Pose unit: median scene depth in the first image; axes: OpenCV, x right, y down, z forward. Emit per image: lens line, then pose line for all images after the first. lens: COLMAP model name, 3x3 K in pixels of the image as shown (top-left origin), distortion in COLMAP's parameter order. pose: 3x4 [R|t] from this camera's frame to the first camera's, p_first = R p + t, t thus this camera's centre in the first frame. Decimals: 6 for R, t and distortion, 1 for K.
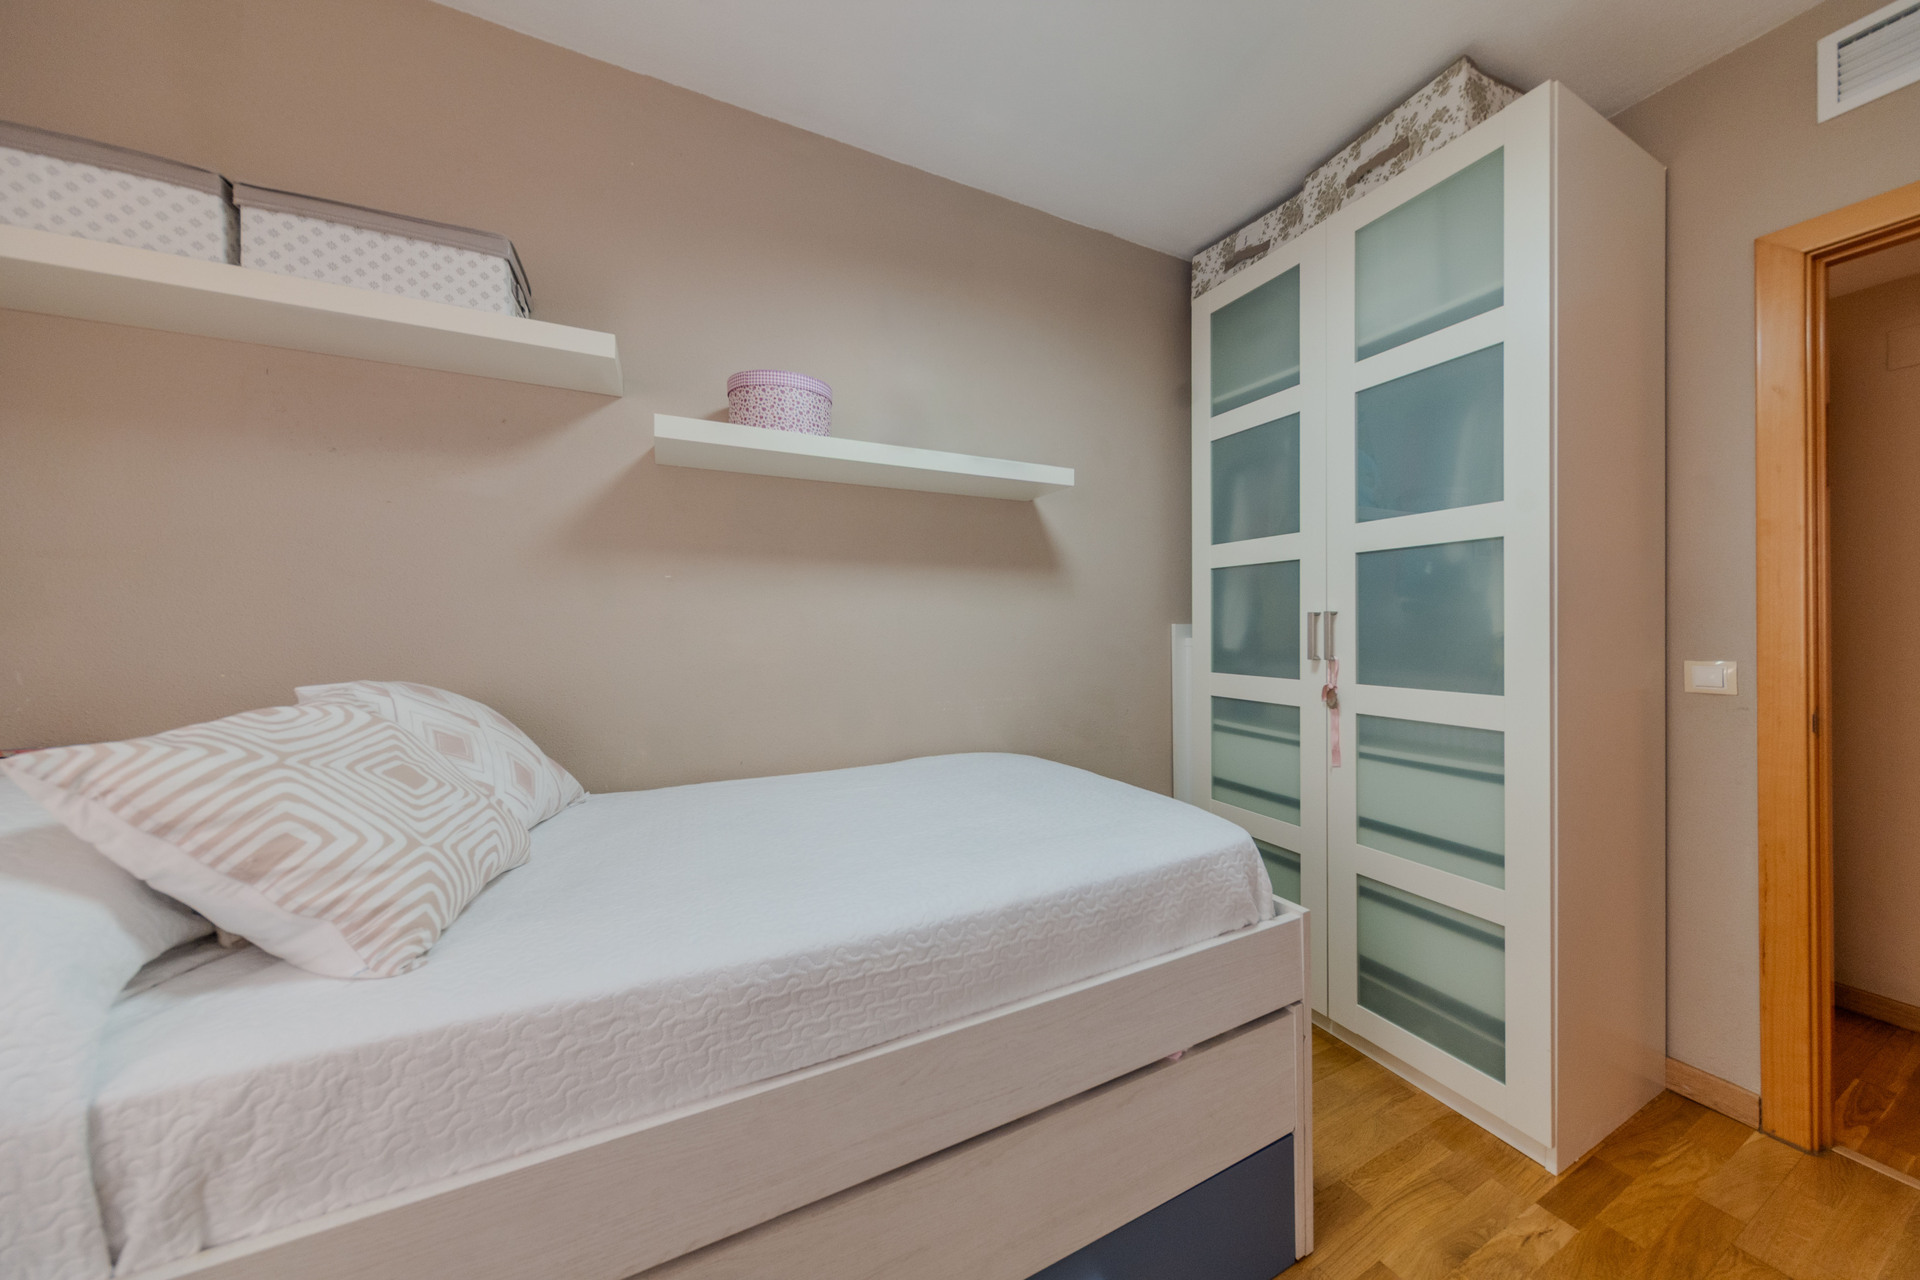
lens RADIAL K [[625.7, 0, 962.0], [0, 625.7, 632.3], [0, 0, 1]] dist [0.005159, -0.000083]
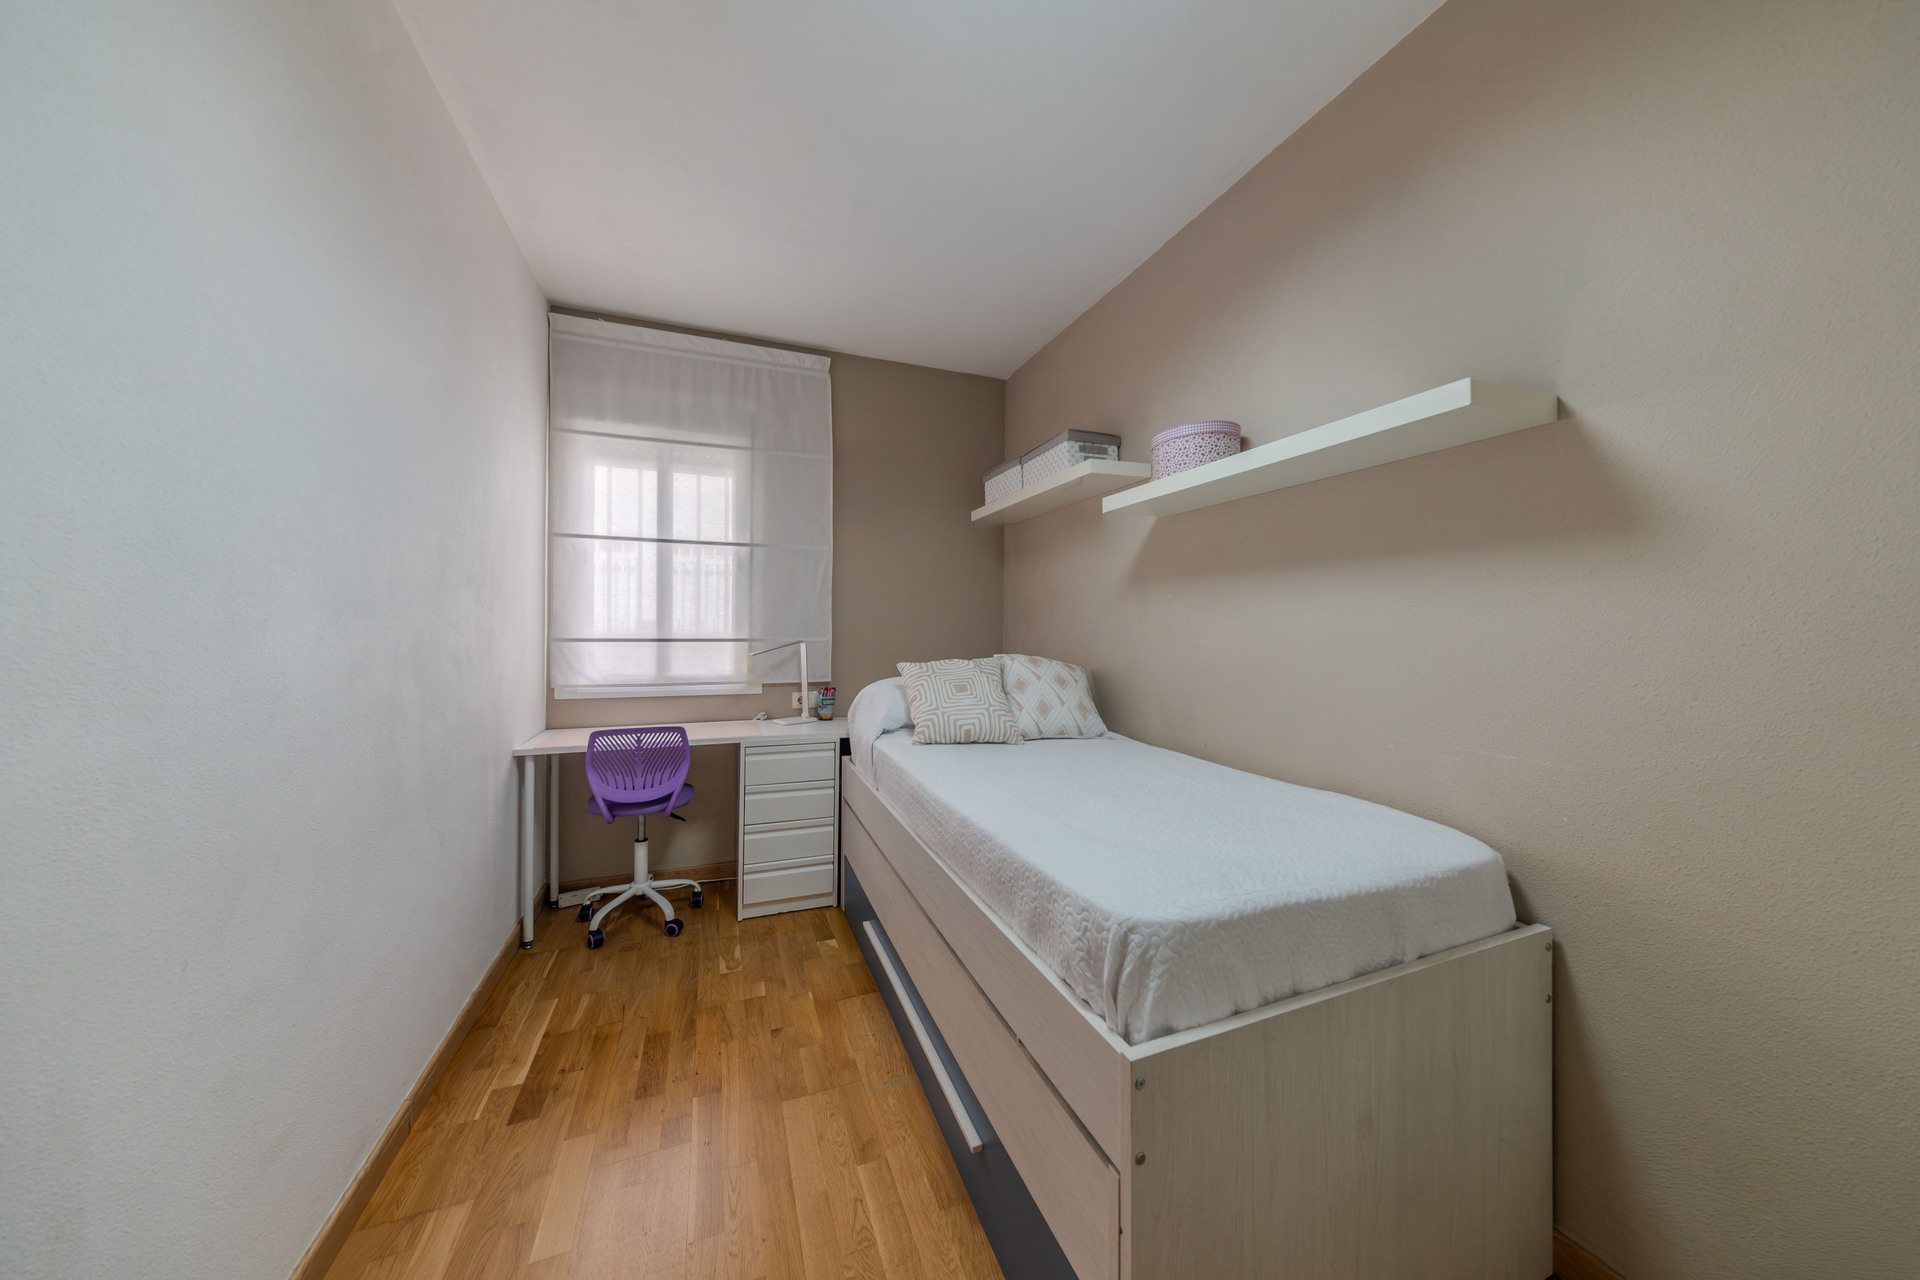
lens RADIAL K [[625.7, 0, 958.3], [0, 625.7, 629.9], [0, 0, 1]] dist [0.005159, -0.000083]
pose [[-0.069250, 0.004743, -0.997588, 1.088594], [-0.007969, 0.999954, 0.005308, -0.019472], [0.997568, 0.008317, -0.069209, 0.728899]]
